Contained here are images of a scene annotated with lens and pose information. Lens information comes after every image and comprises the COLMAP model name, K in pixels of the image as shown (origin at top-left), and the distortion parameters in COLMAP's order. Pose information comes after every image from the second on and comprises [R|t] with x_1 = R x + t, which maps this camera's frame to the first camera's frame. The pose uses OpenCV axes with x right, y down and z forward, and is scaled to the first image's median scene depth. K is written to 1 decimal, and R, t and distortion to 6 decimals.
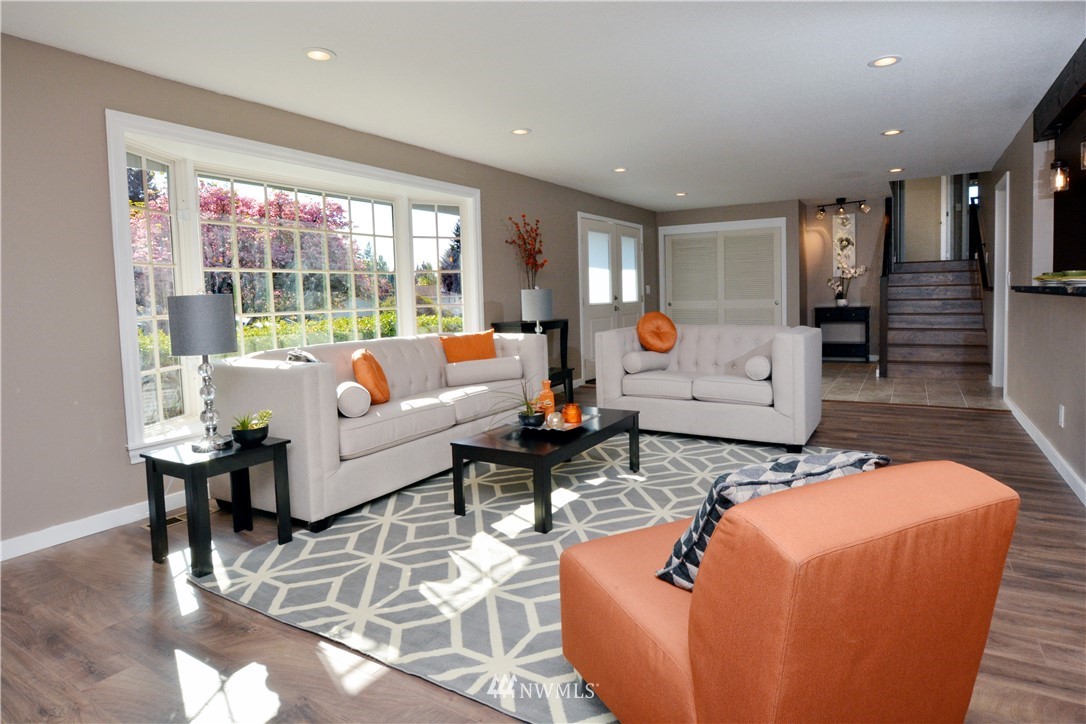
lens RADIAL K [[605.3, 0, 557.9], [0, 605.3, 328.5], [0, 0, 1]] dist [-0.025241, 0.001385]
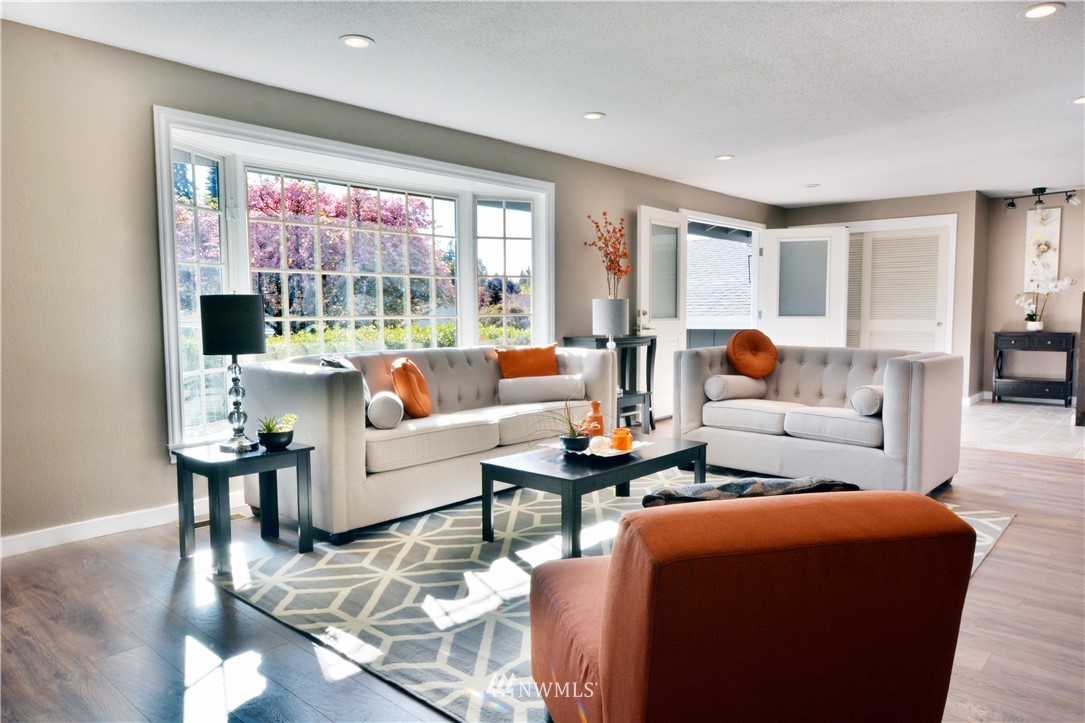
lens RADIAL K [[728.7, 0, 542.5], [0, 728.7, 361.5], [0, 0, 1]] dist [-0.000066, 0.001316]
pose [[0.979820, 0.037936, -0.196248, 0.120933], [-0.034485, 0.999185, 0.020969, 0.009653], [0.196884, -0.013779, 0.980330, -0.065199]]
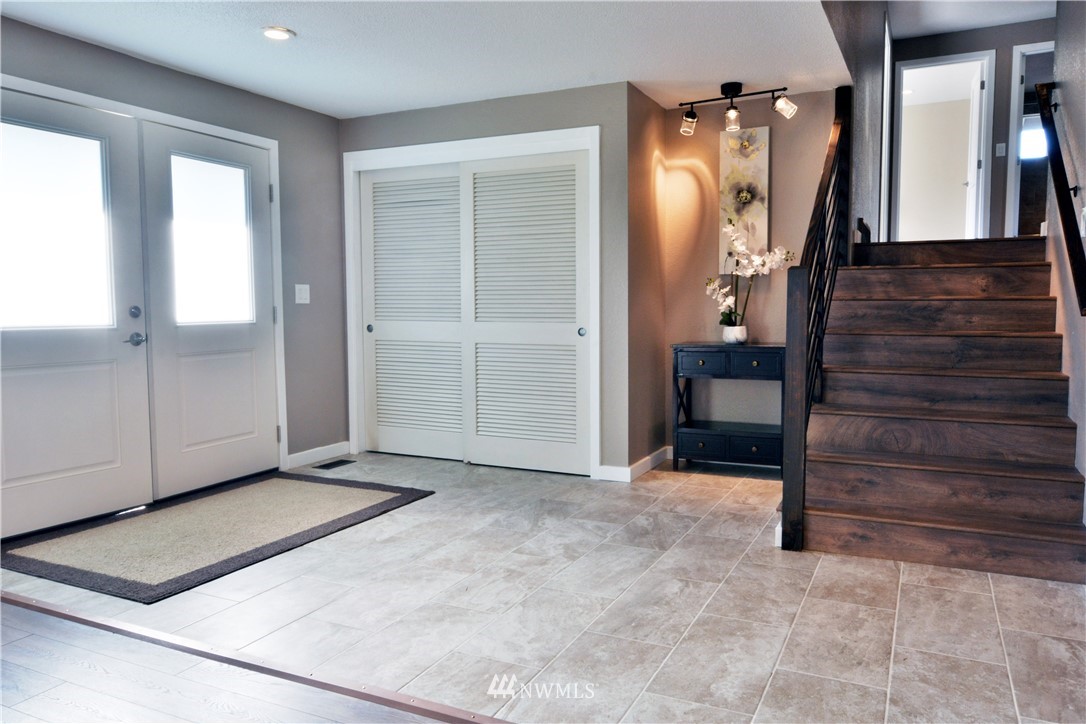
lens RADIAL K [[787.2, 0, 543.0], [0, 787.2, 362.0], [0, 0, 1]] dist [0.002797, 0.001414]
pose [[0.997120, 0.017507, 0.073796, 0.782144], [-0.018648, 0.999717, 0.014802, -0.077131], [-0.073516, -0.016136, 0.997164, 1.192217]]
